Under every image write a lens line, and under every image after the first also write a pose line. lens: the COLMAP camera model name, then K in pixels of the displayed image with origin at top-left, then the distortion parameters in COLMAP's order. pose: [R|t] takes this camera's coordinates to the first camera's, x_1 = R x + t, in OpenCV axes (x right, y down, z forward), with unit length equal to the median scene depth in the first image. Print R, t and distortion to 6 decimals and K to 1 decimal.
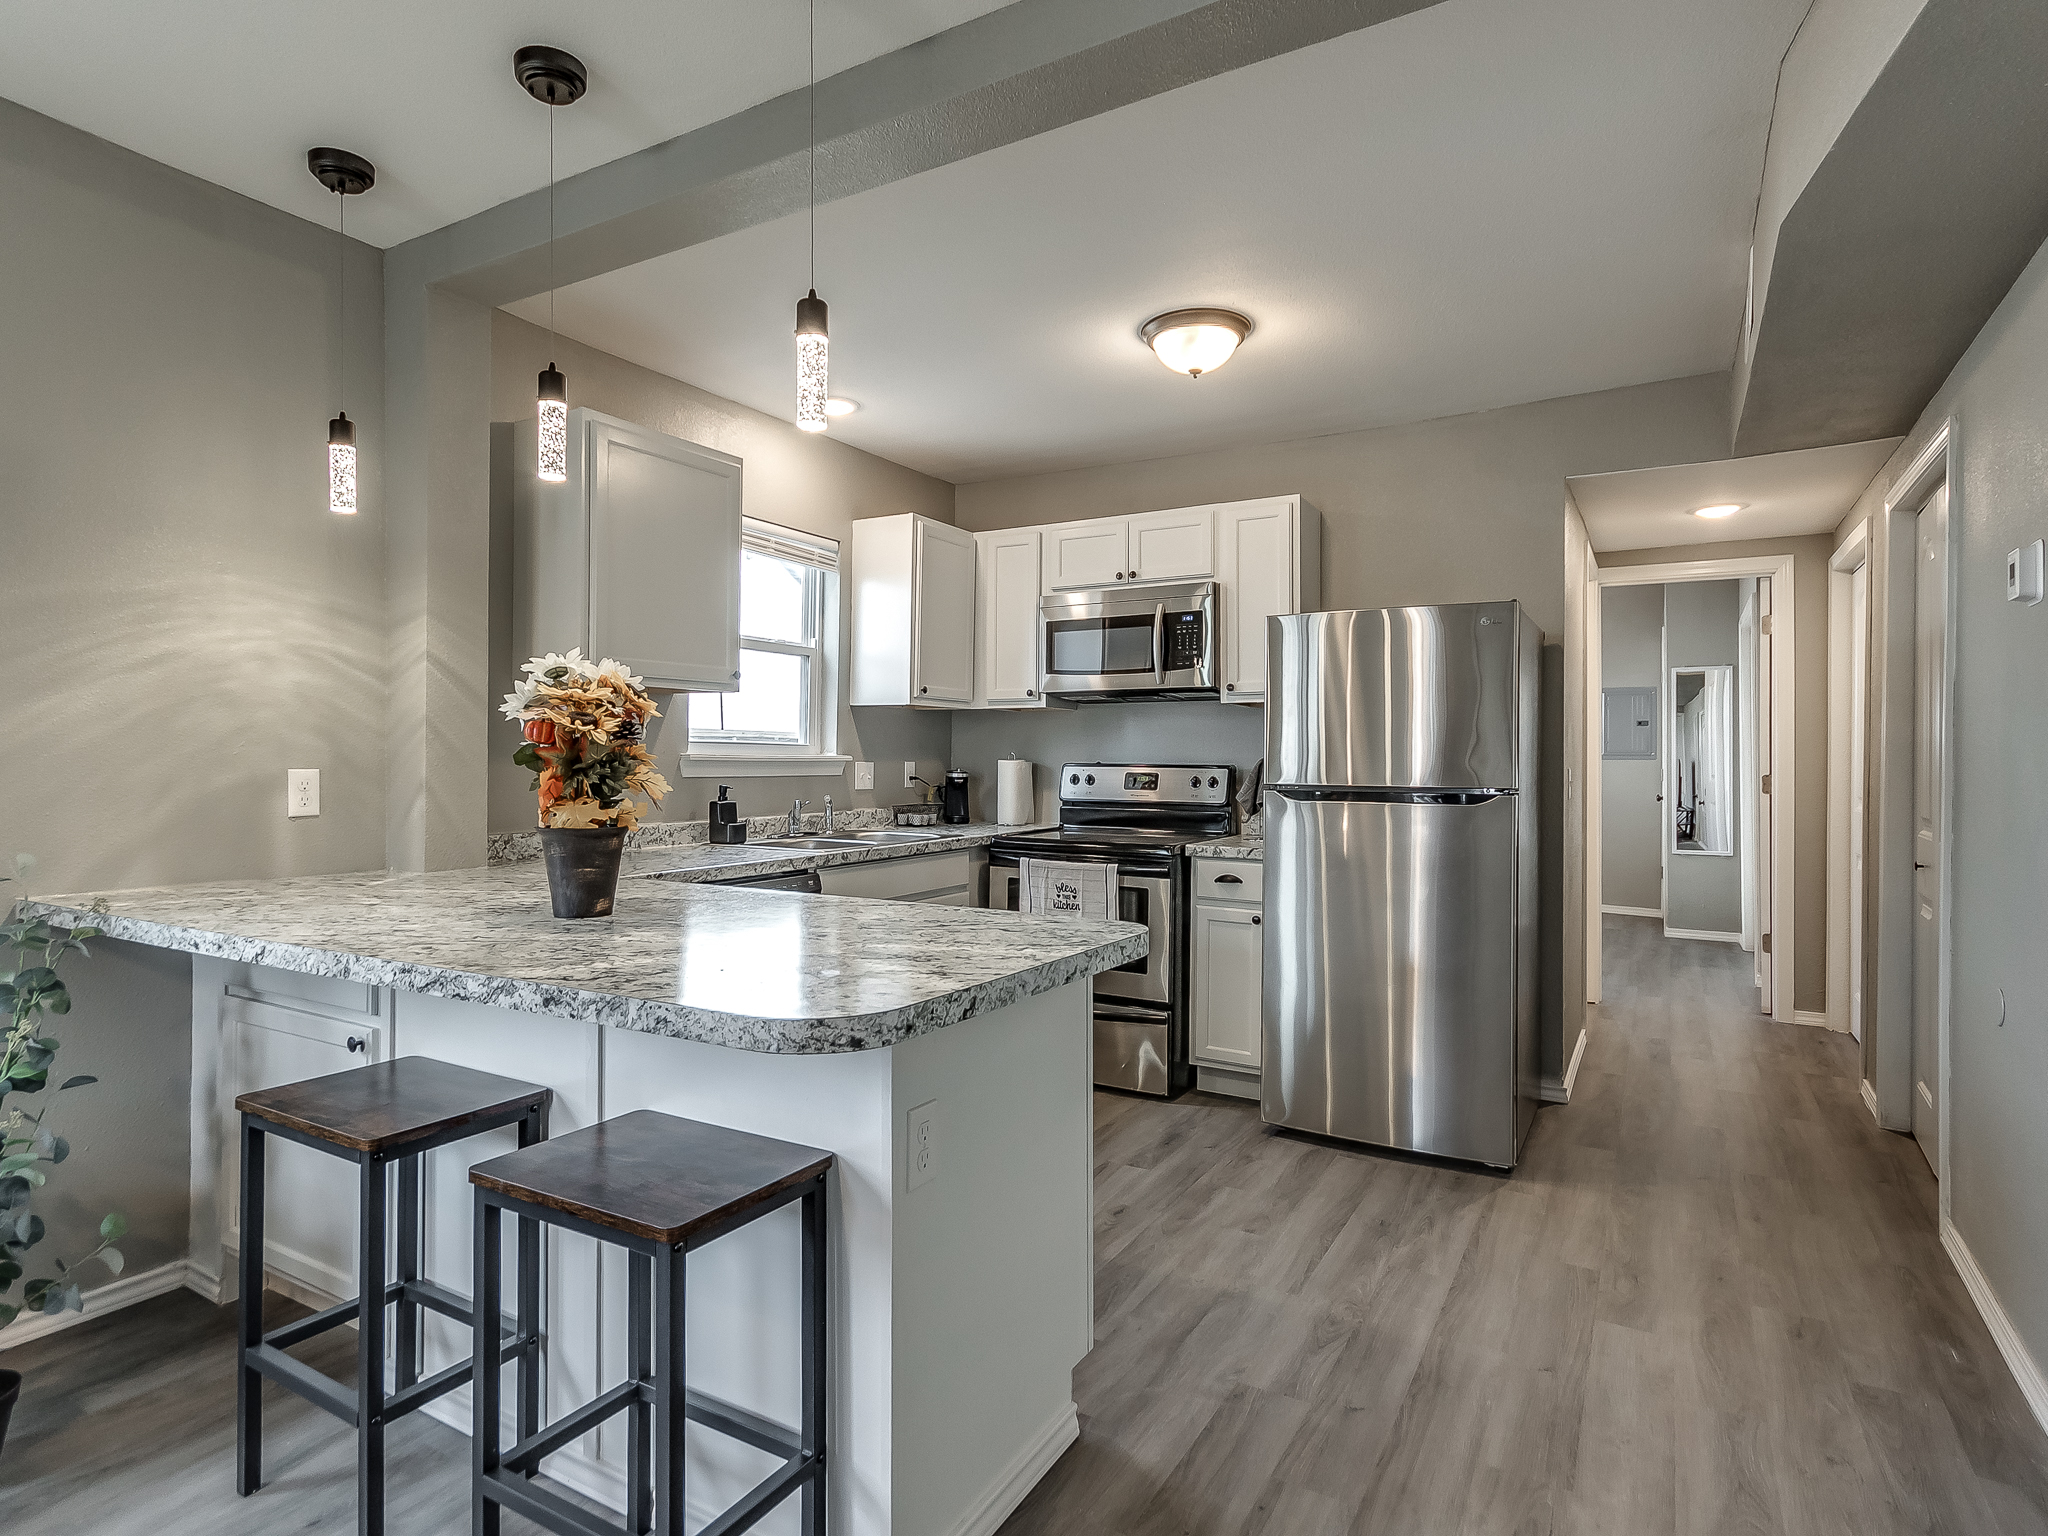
lens RADIAL K [[1104.7, 0, 1013.3], [0, 1104.7, 801.4], [0, 0, 1]] dist [-0.000324, -0.000909]
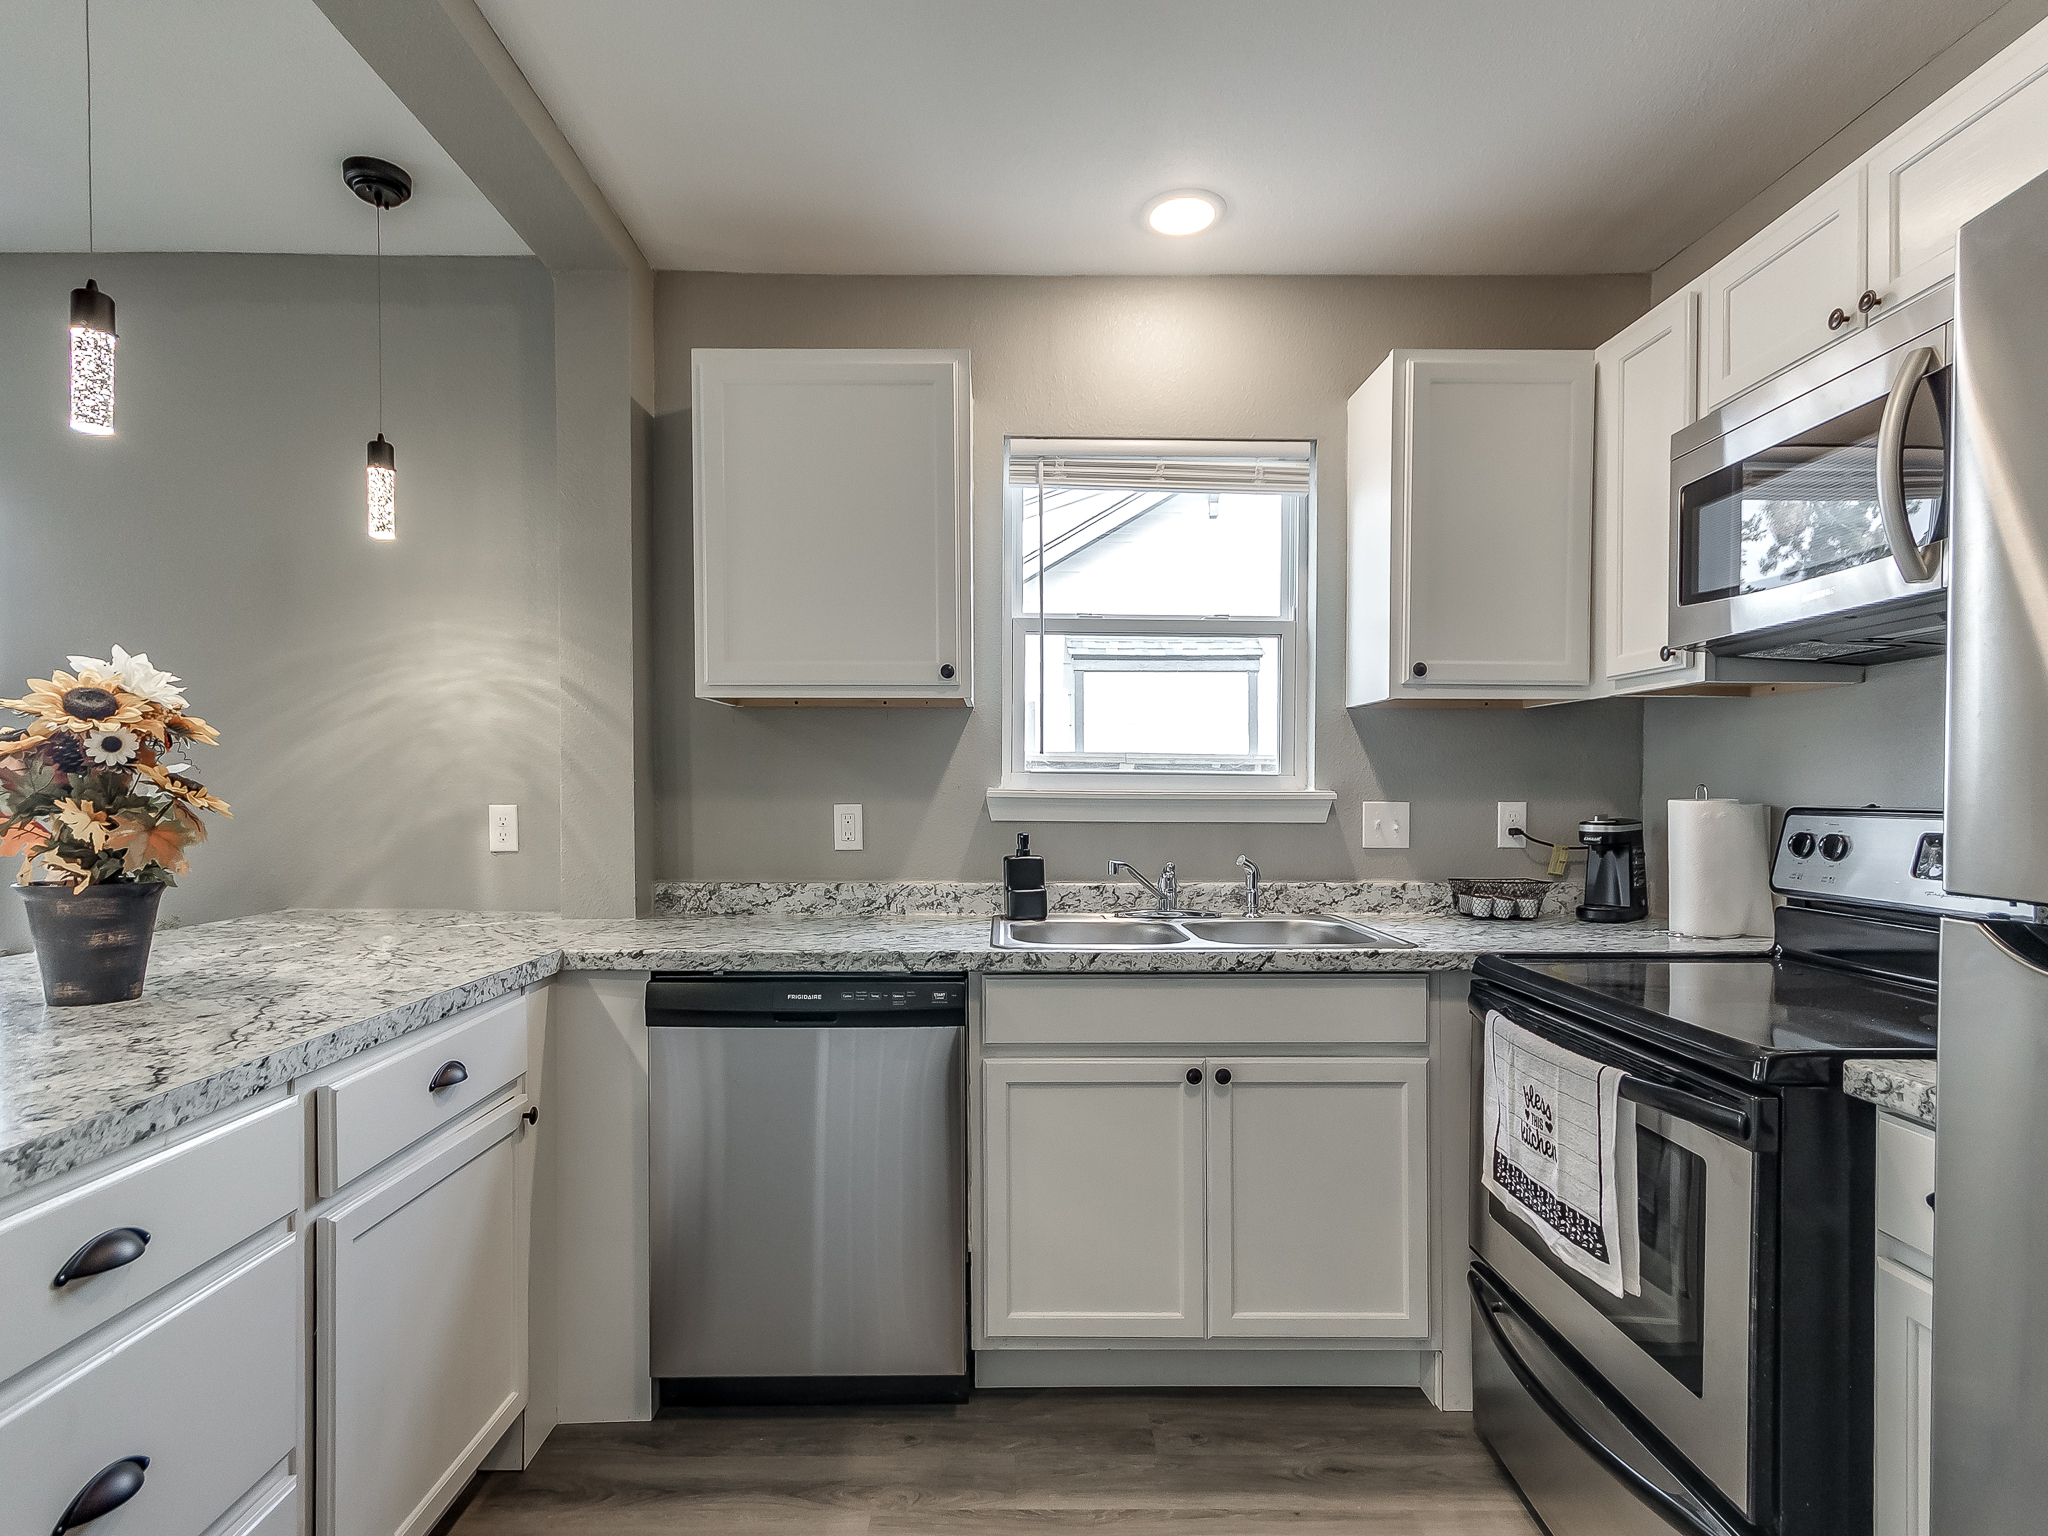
lens RADIAL K [[1104.7, 0, 1013.3], [0, 1104.7, 801.4], [0, 0, 1]] dist [-0.000324, -0.000909]
pose [[0.501022, 0.004062, -0.865425, 0.355850], [-0.034913, 0.999270, -0.015521, -0.025343], [0.864730, 0.037991, 0.500798, 0.692953]]
